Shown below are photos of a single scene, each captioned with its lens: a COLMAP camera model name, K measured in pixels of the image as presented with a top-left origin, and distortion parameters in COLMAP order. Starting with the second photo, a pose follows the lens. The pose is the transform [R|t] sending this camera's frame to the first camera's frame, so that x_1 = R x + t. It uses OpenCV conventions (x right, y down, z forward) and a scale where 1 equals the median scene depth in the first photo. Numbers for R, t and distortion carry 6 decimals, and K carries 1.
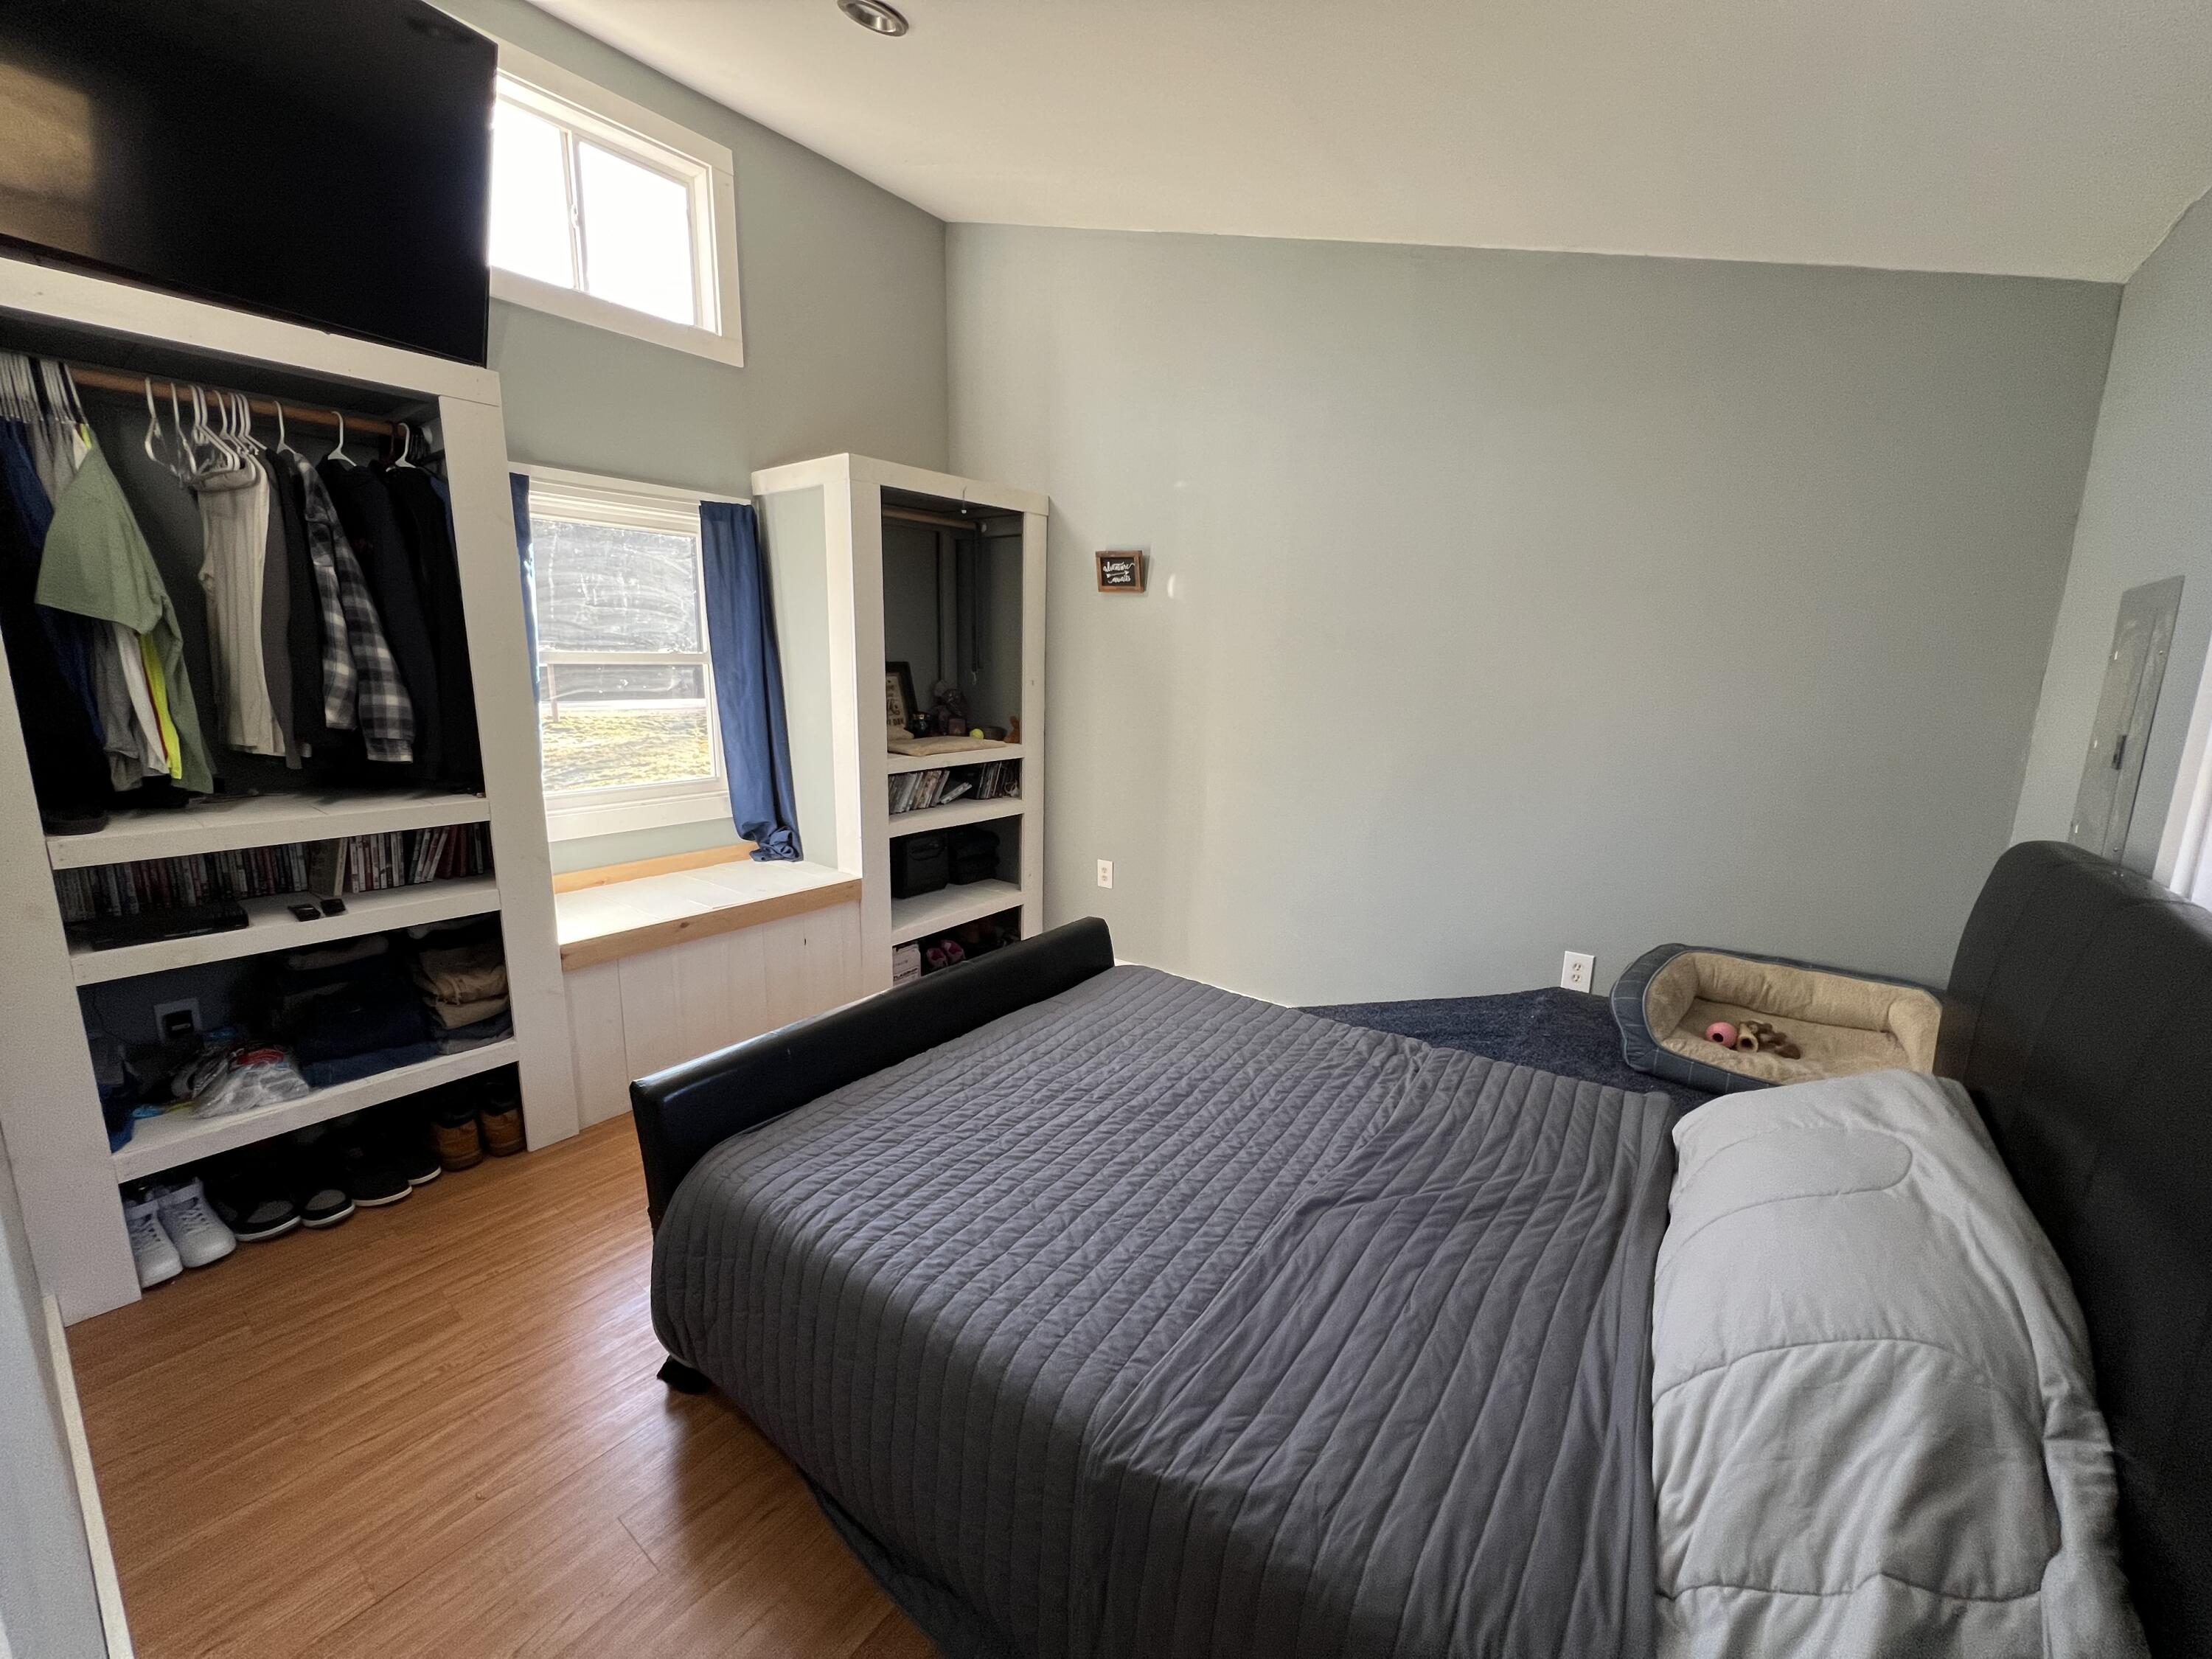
lens RADIAL K [[878.6, 0, 1095.2], [0, 878.6, 830.1], [0, 0, 1]] dist [-0.002259, 0.000075]
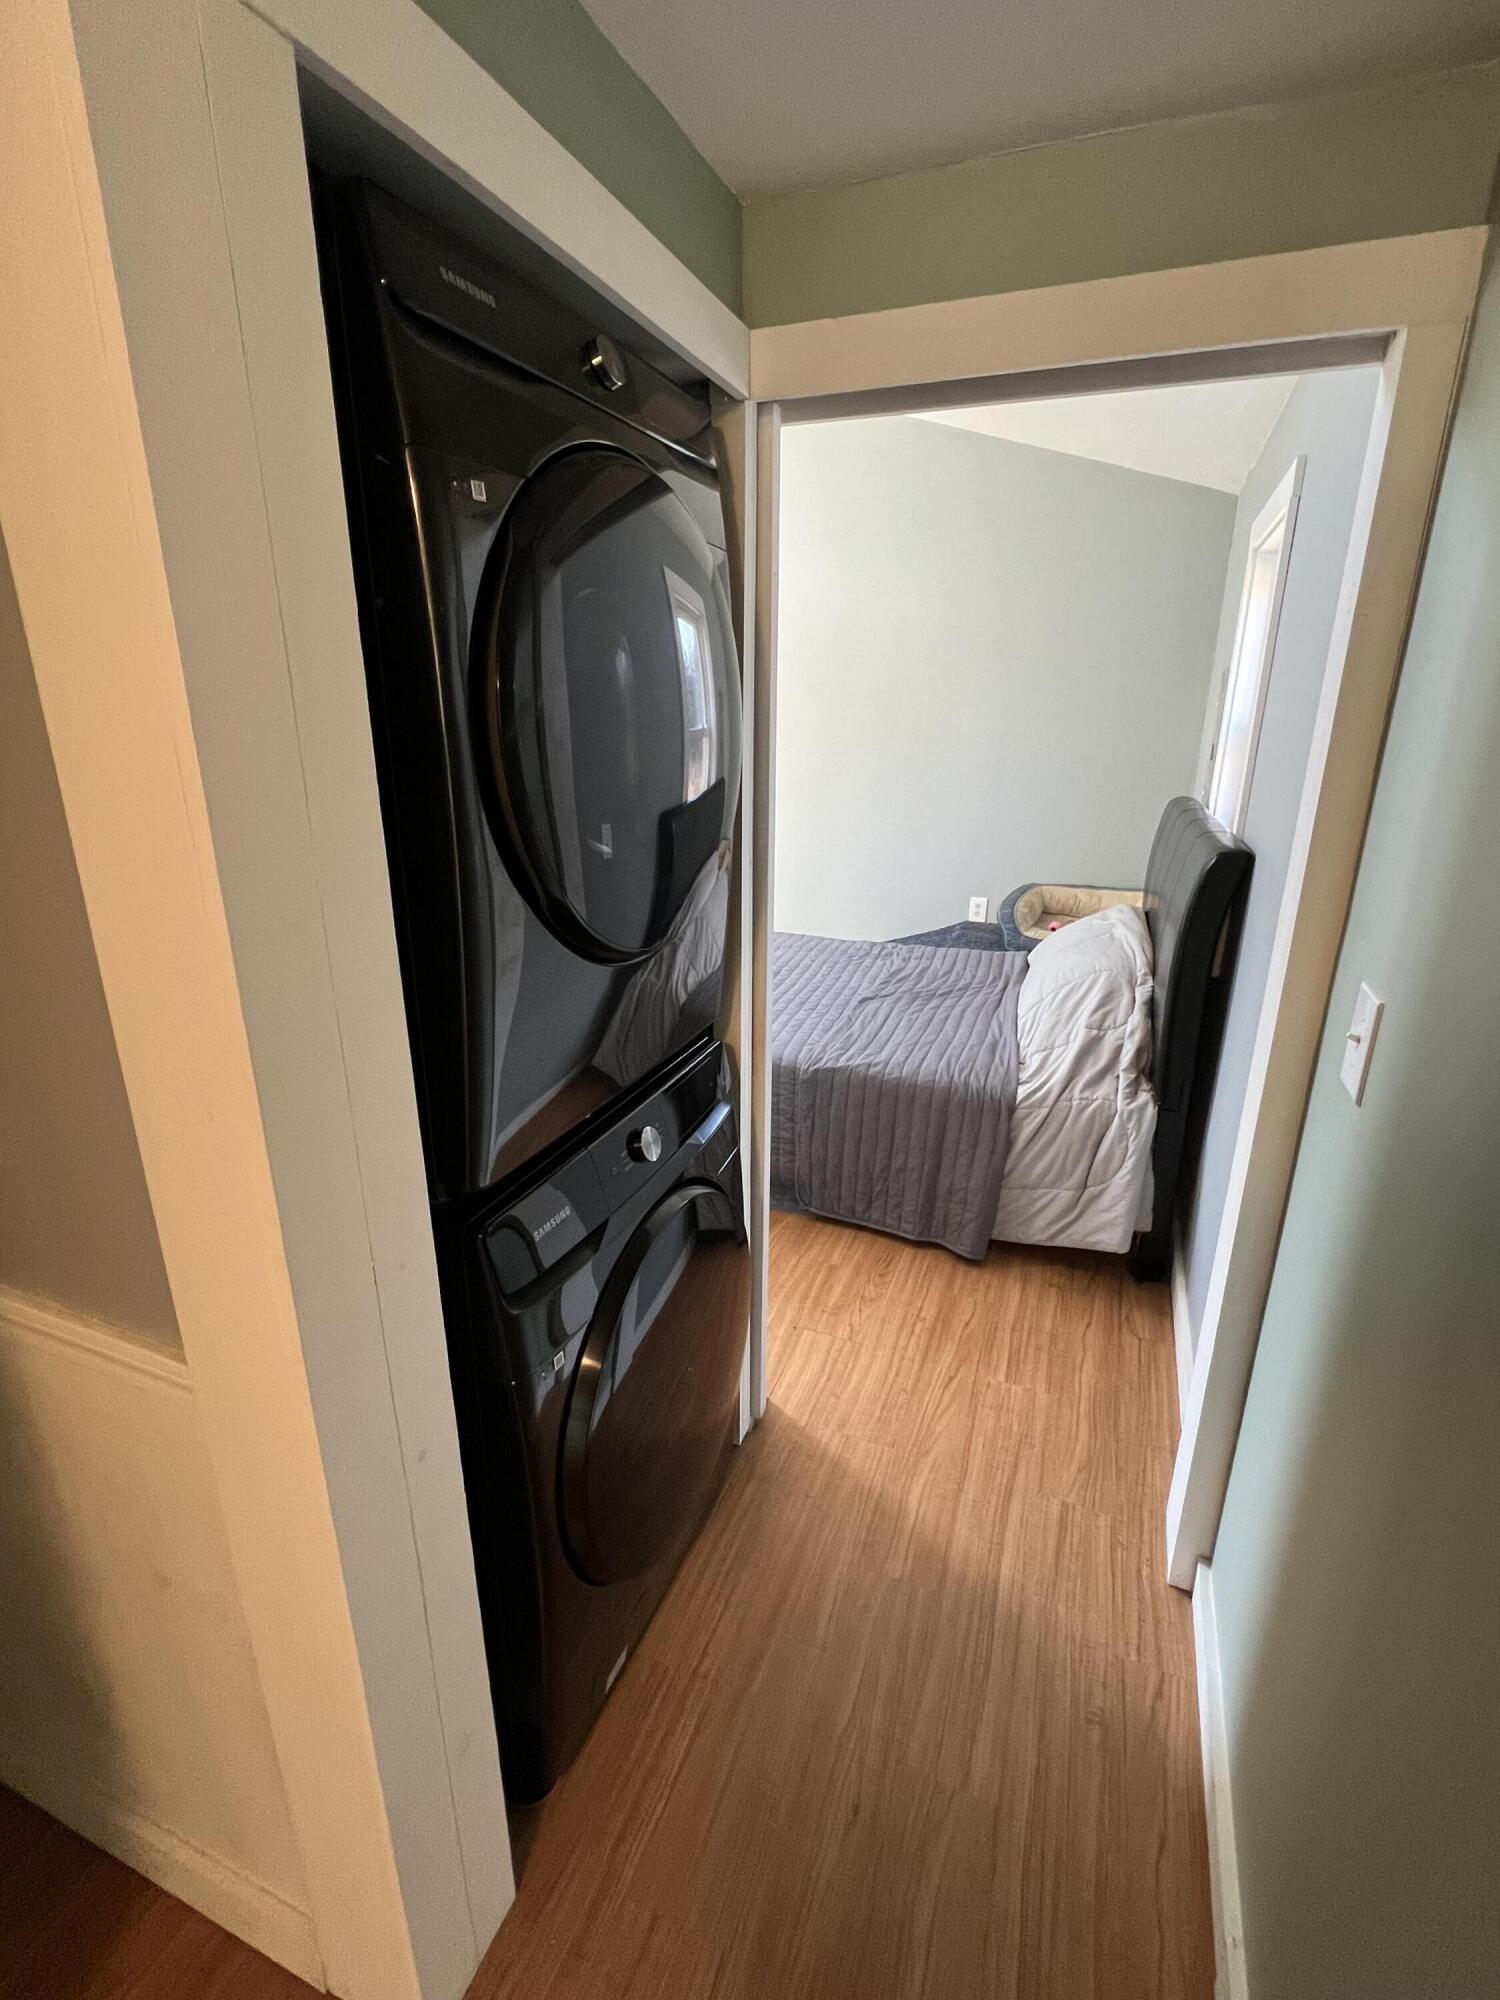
lens RADIAL K [[905.8, 0, 757.0], [0, 905.8, 1000.7], [0, 0, 1]] dist [0.016307, 0.000410]
pose [[0.959536, -0.092502, 0.265959, -0.513446], [0.056859, 0.988696, 0.138734, 0.136985], [-0.275785, -0.117998, 0.953949, -0.848711]]
